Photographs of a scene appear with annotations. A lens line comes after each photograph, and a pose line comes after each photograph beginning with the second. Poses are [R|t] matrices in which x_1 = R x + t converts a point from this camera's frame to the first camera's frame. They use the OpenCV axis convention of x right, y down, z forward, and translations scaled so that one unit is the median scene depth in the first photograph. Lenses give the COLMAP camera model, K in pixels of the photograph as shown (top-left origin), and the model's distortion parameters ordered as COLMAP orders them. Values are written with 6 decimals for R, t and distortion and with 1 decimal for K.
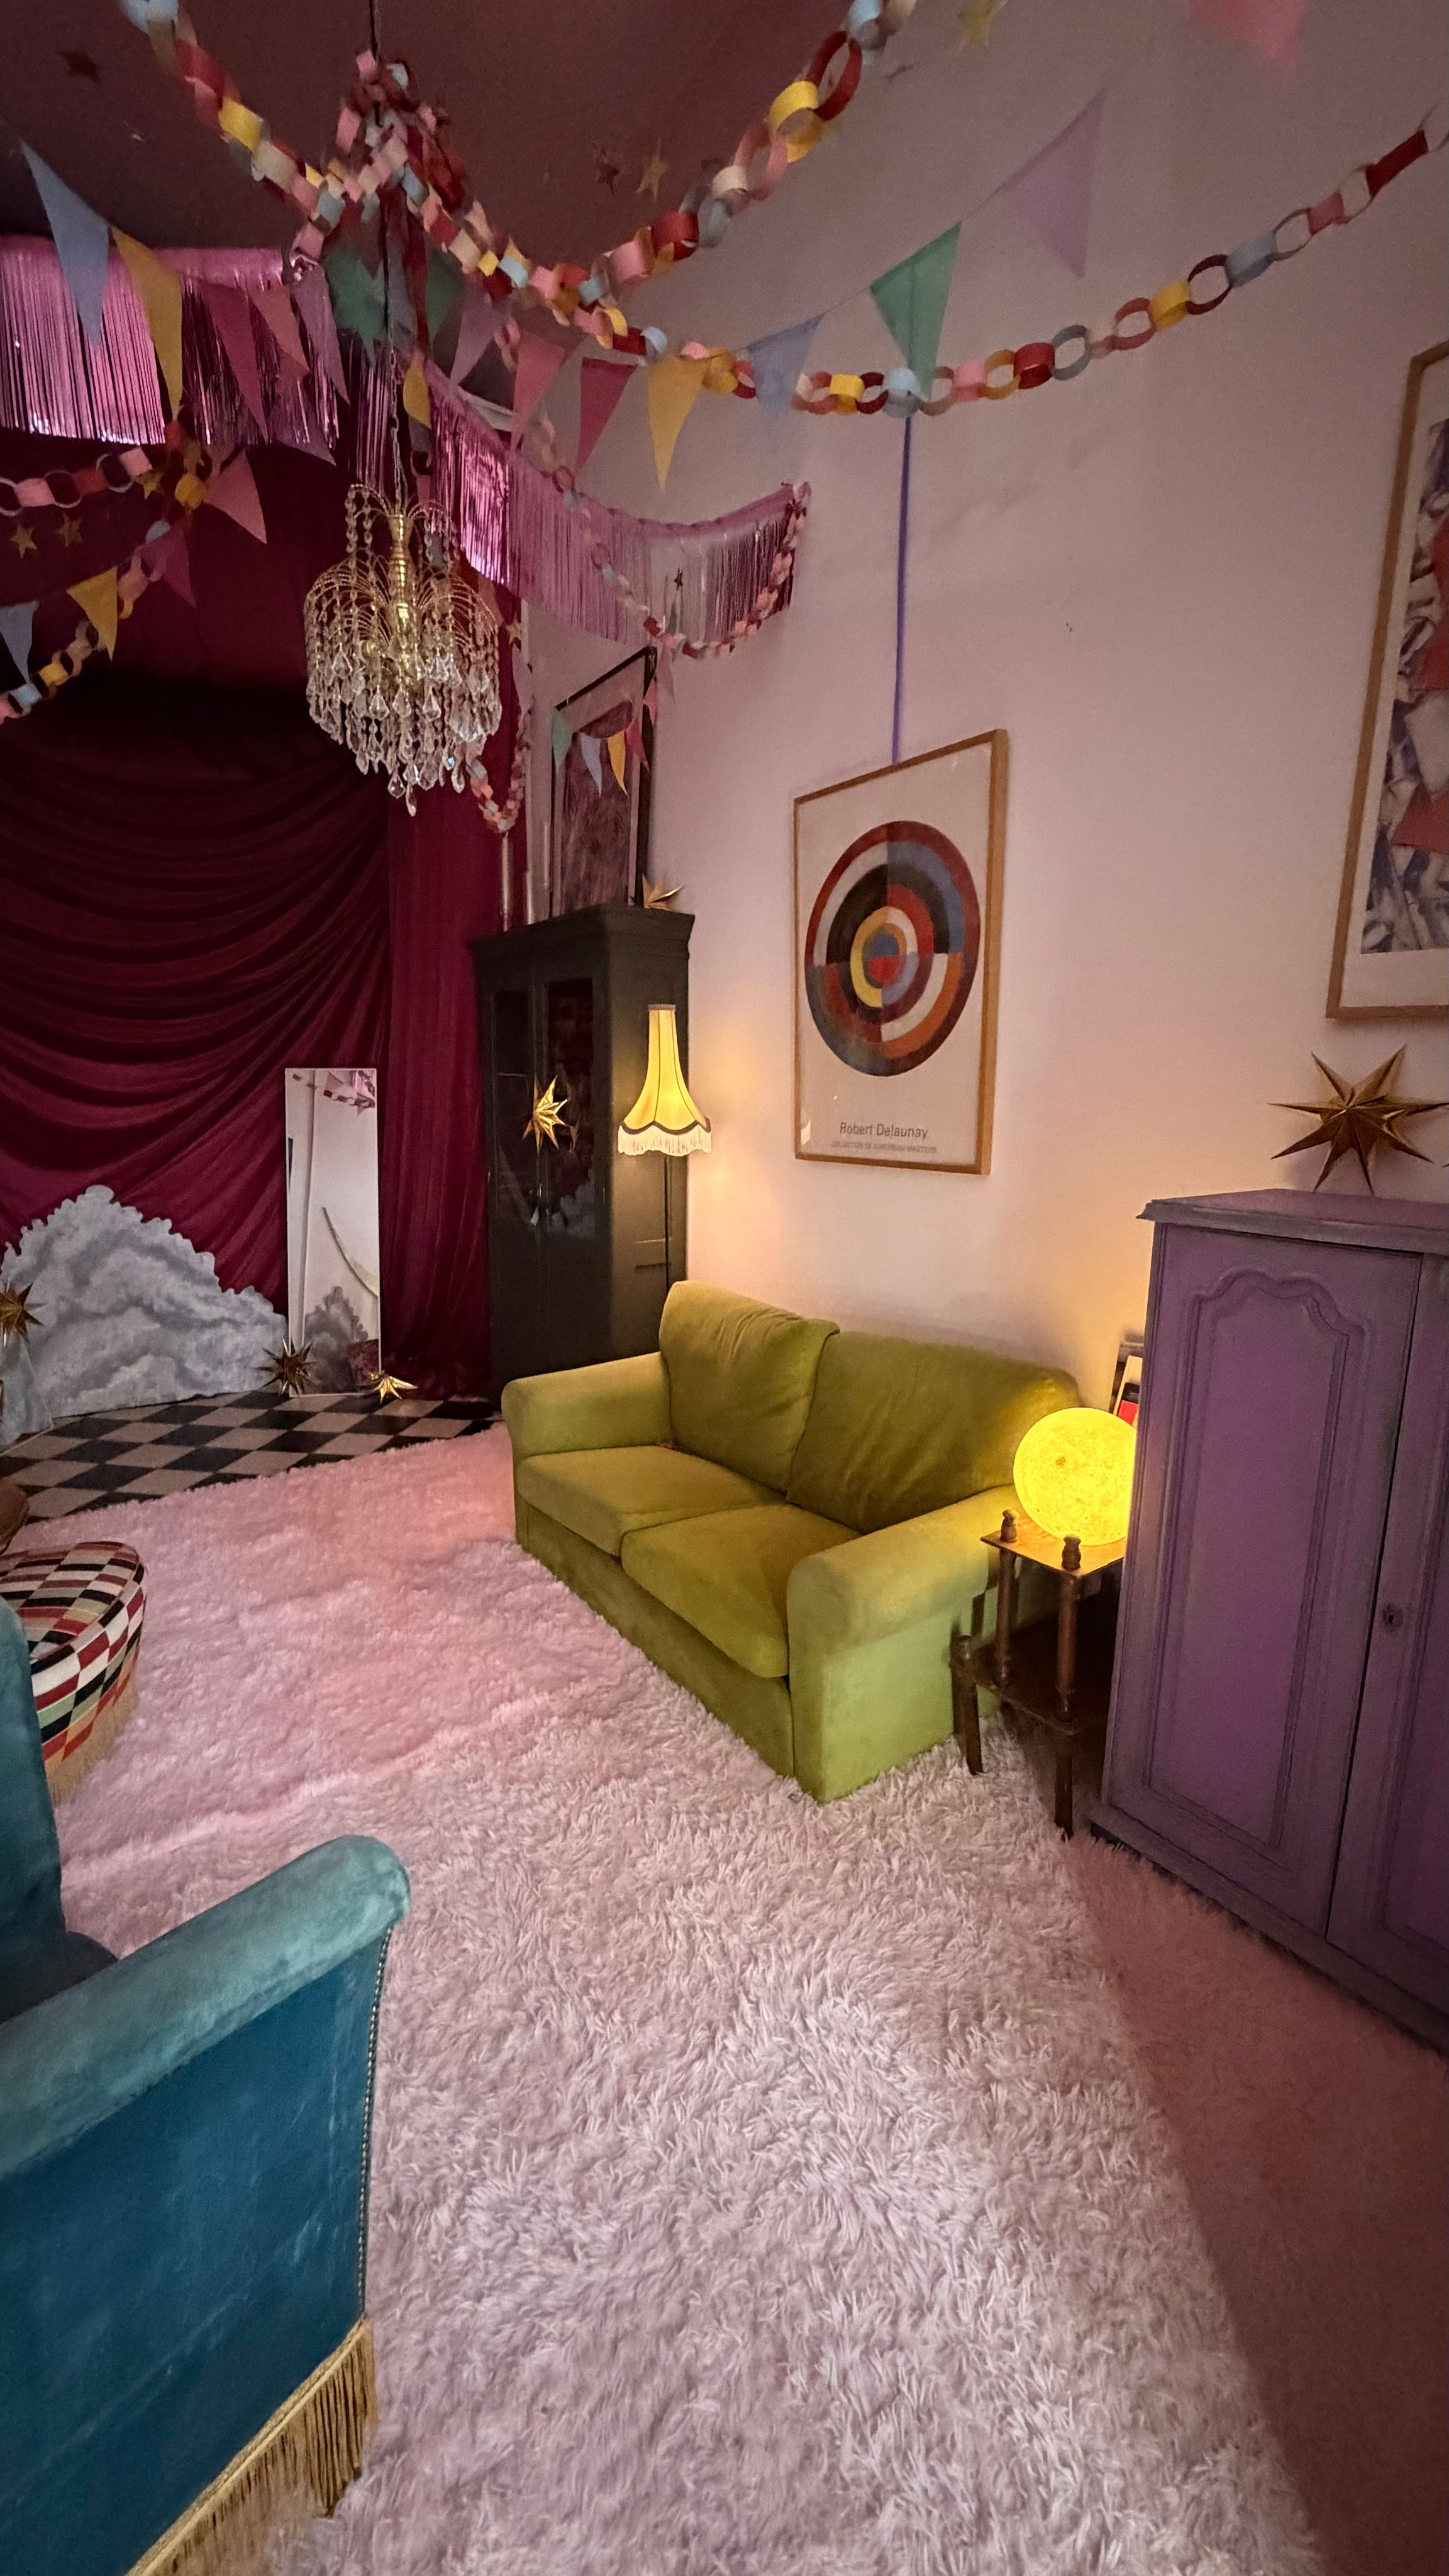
lens RADIAL K [[1039.5, 0, 726.2], [0, 1039.5, 1275.5], [0, 0, 1]] dist [-0.000170, 0.000433]
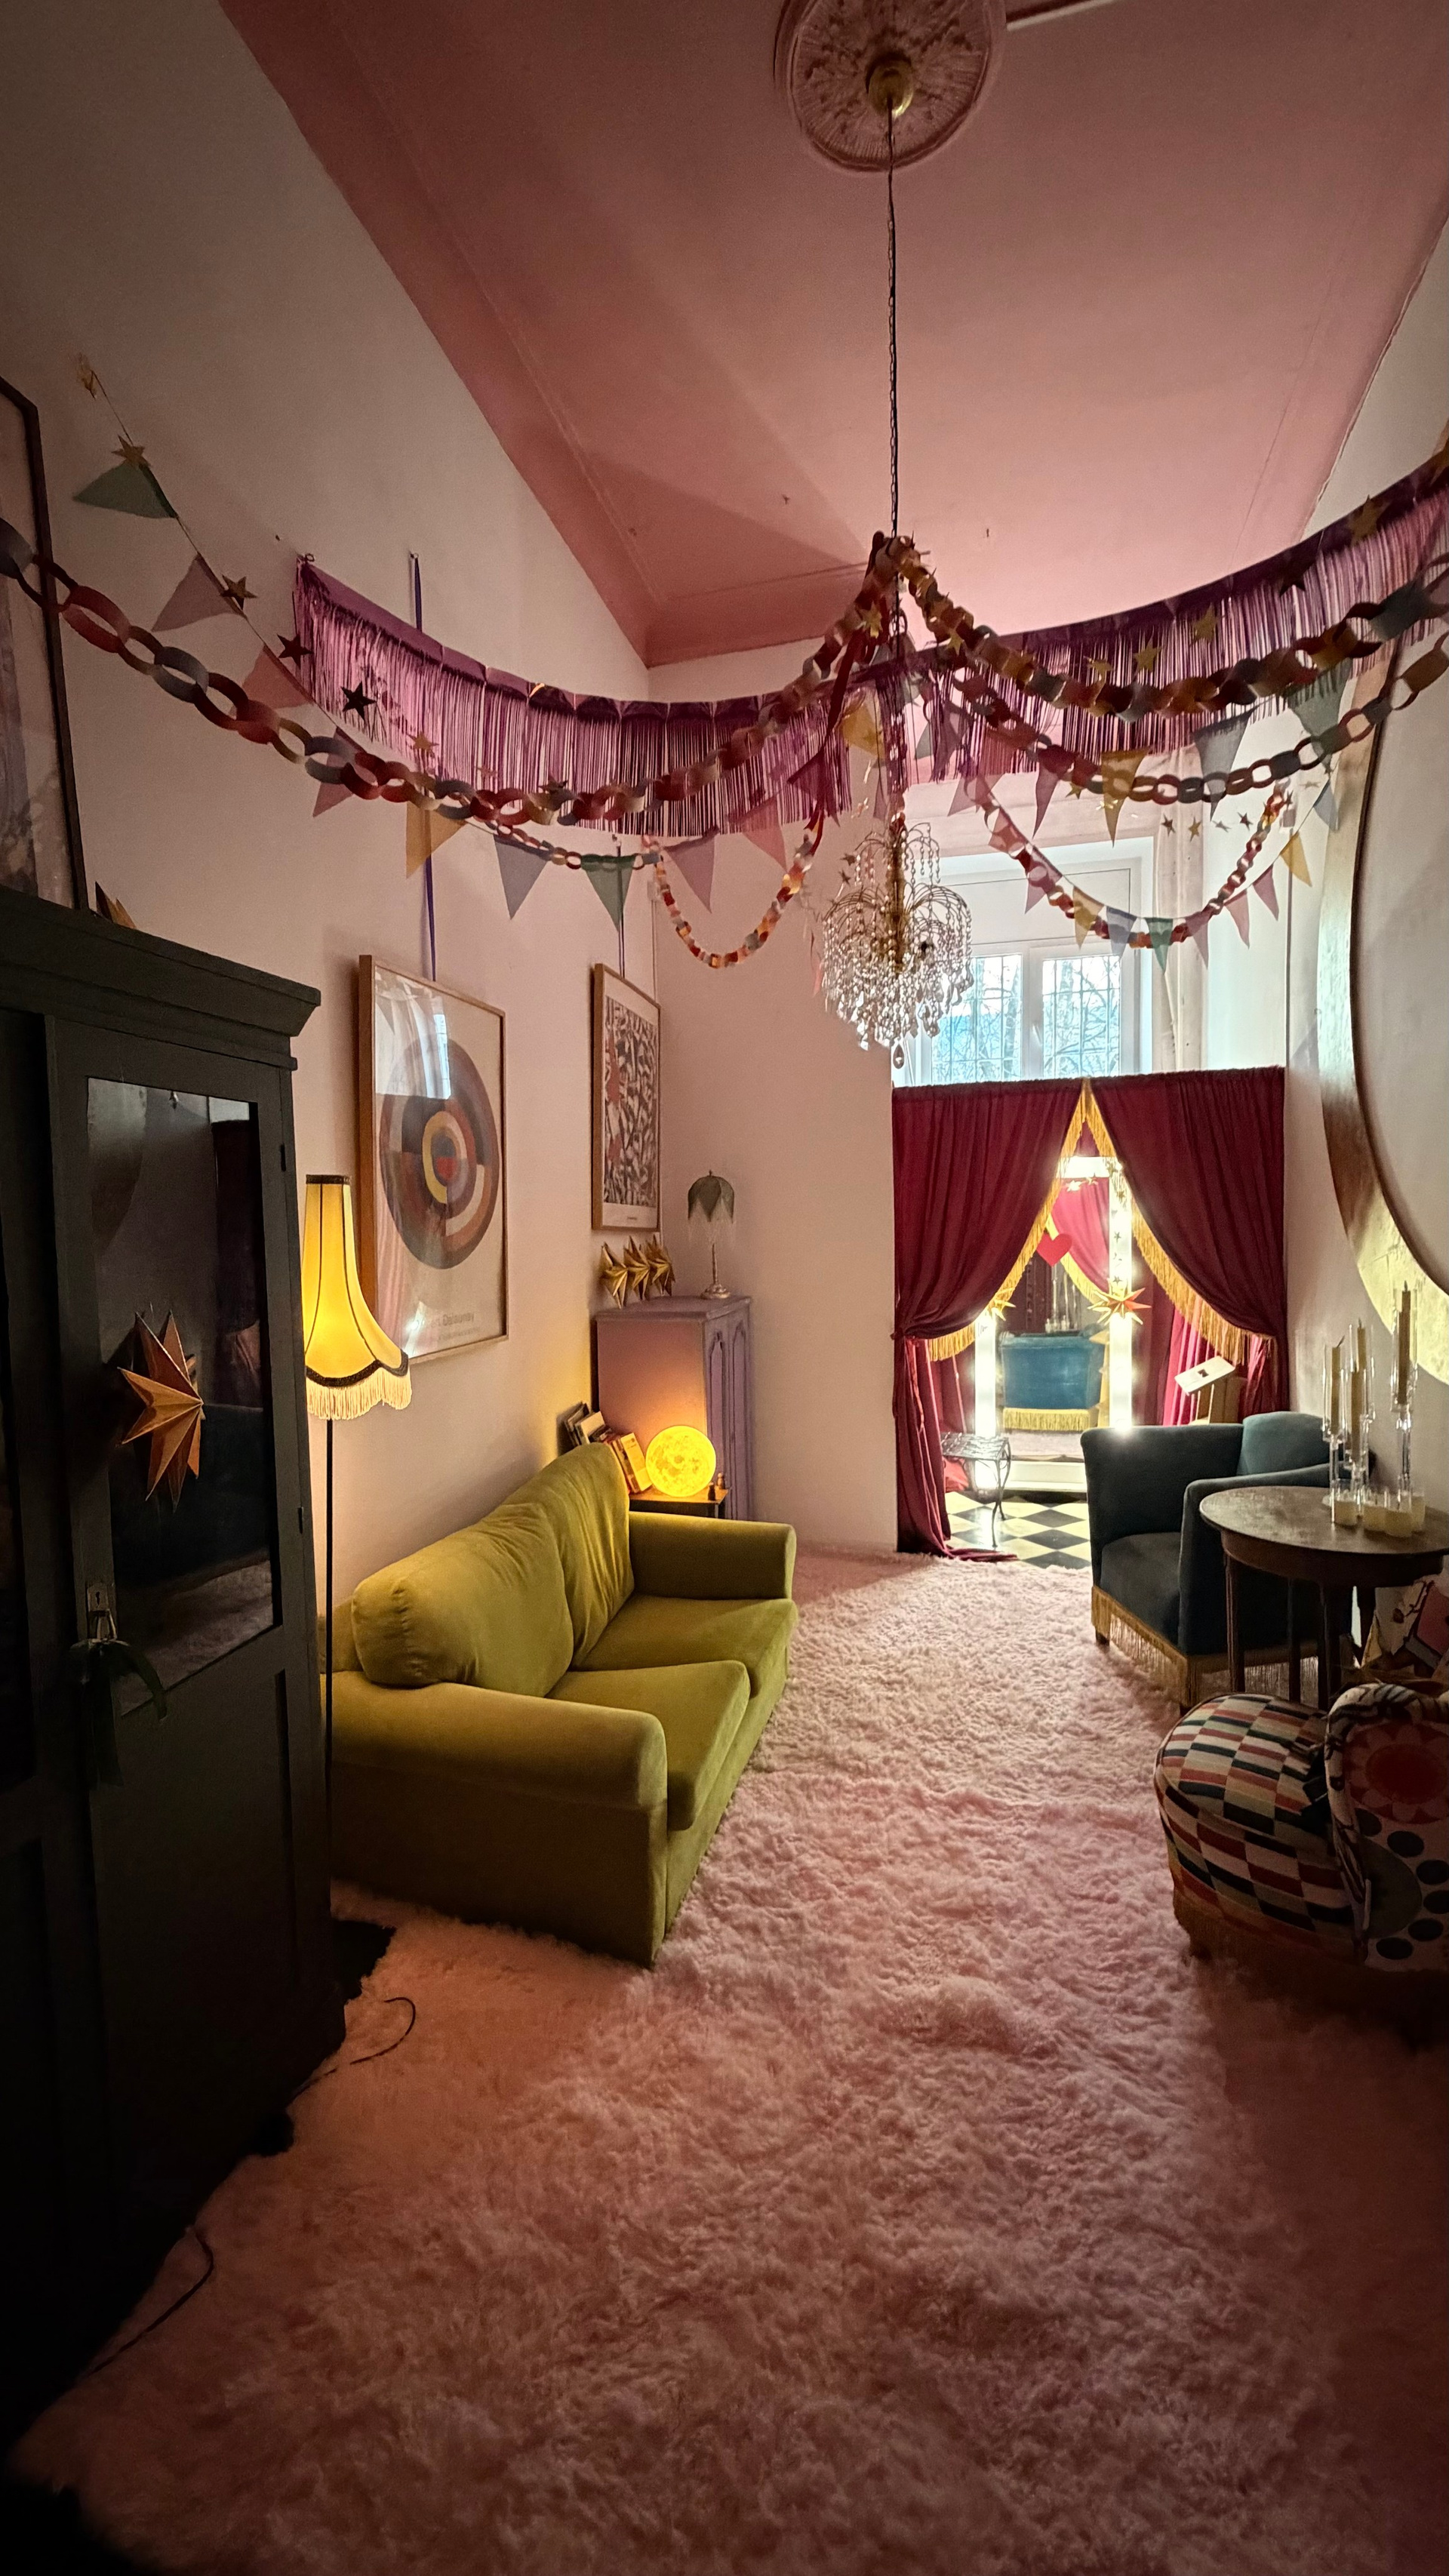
lens RADIAL K [[1039.5, 0, 711.0], [0, 1039.5, 1278.5], [0, 0, 1]] dist [-0.000170, 0.000433]
pose [[-0.630893, -0.040106, 0.774833, -1.179114], [0.149229, 0.973744, 0.171909, -0.463338], [-0.761384, 0.224084, -0.608343, 2.061843]]
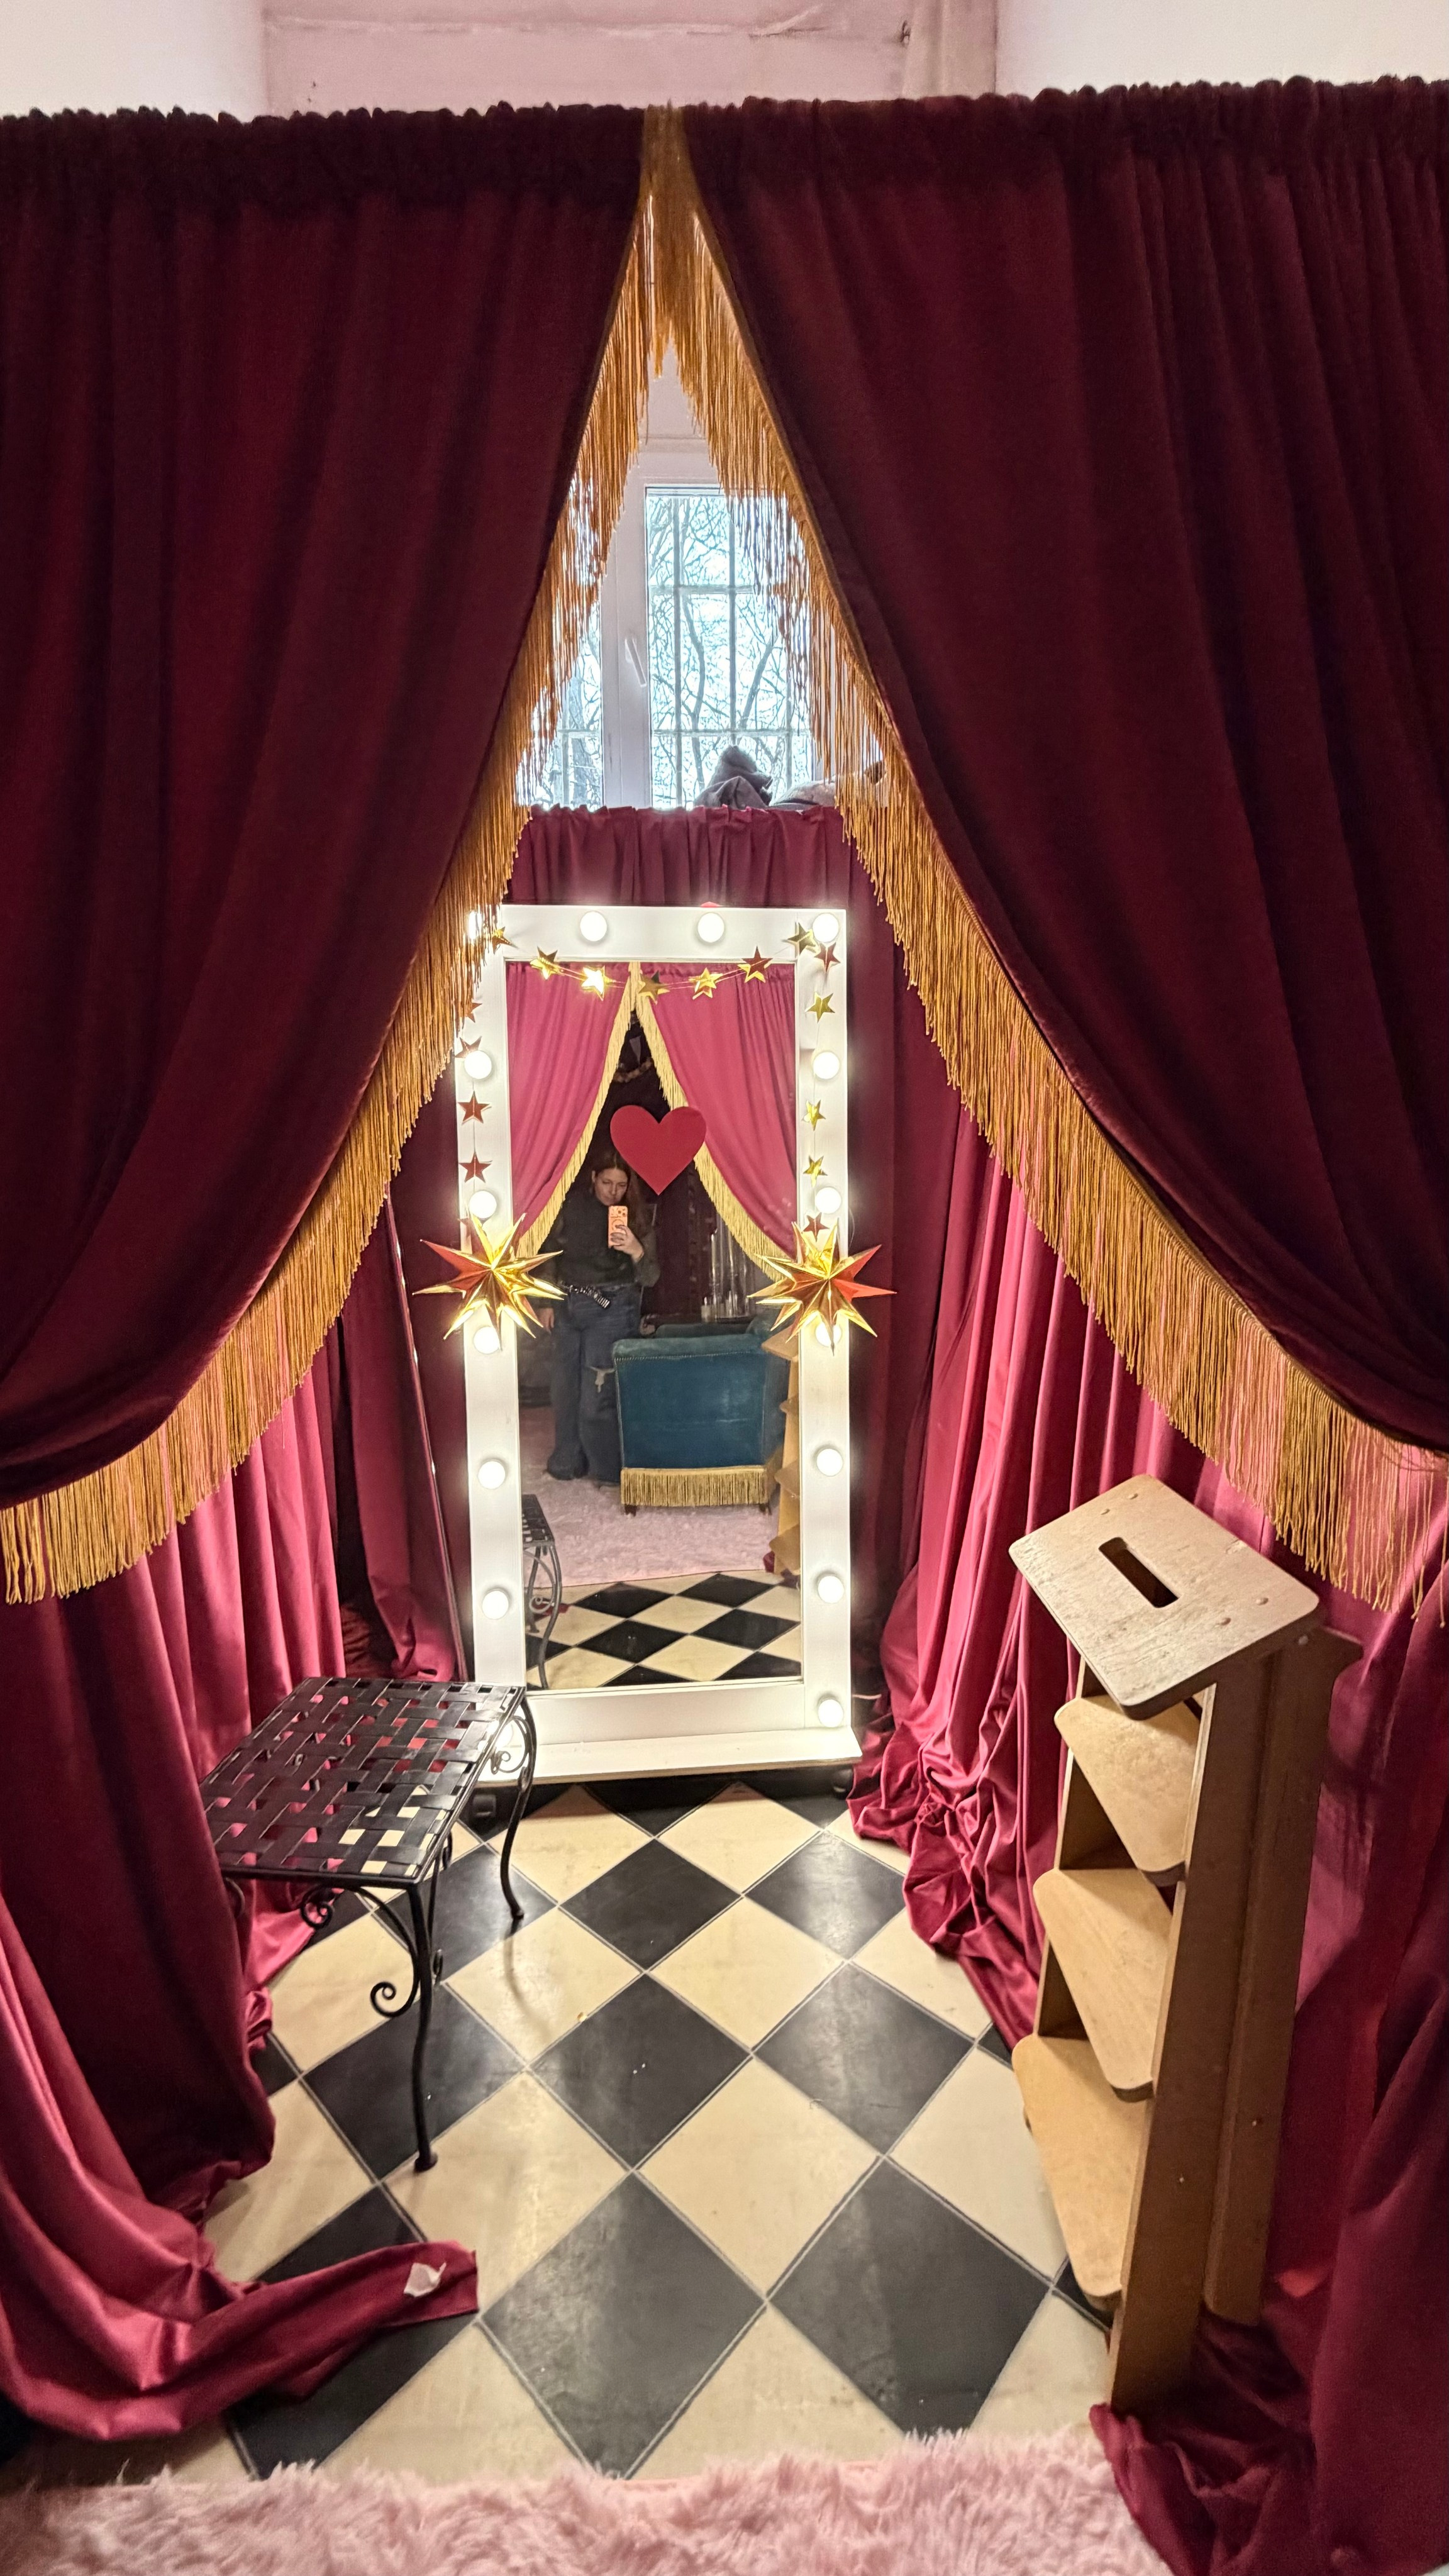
lens RADIAL K [[1039.5, 0, 729.8], [0, 1039.5, 1296.4], [0, 0, 1]] dist [-0.000170, 0.000433]
pose [[-0.833842, -0.057176, 0.549034, -0.287862], [0.108485, 0.958250, 0.264553, -0.071557], [-0.541237, 0.280157, -0.792827, 0.561367]]
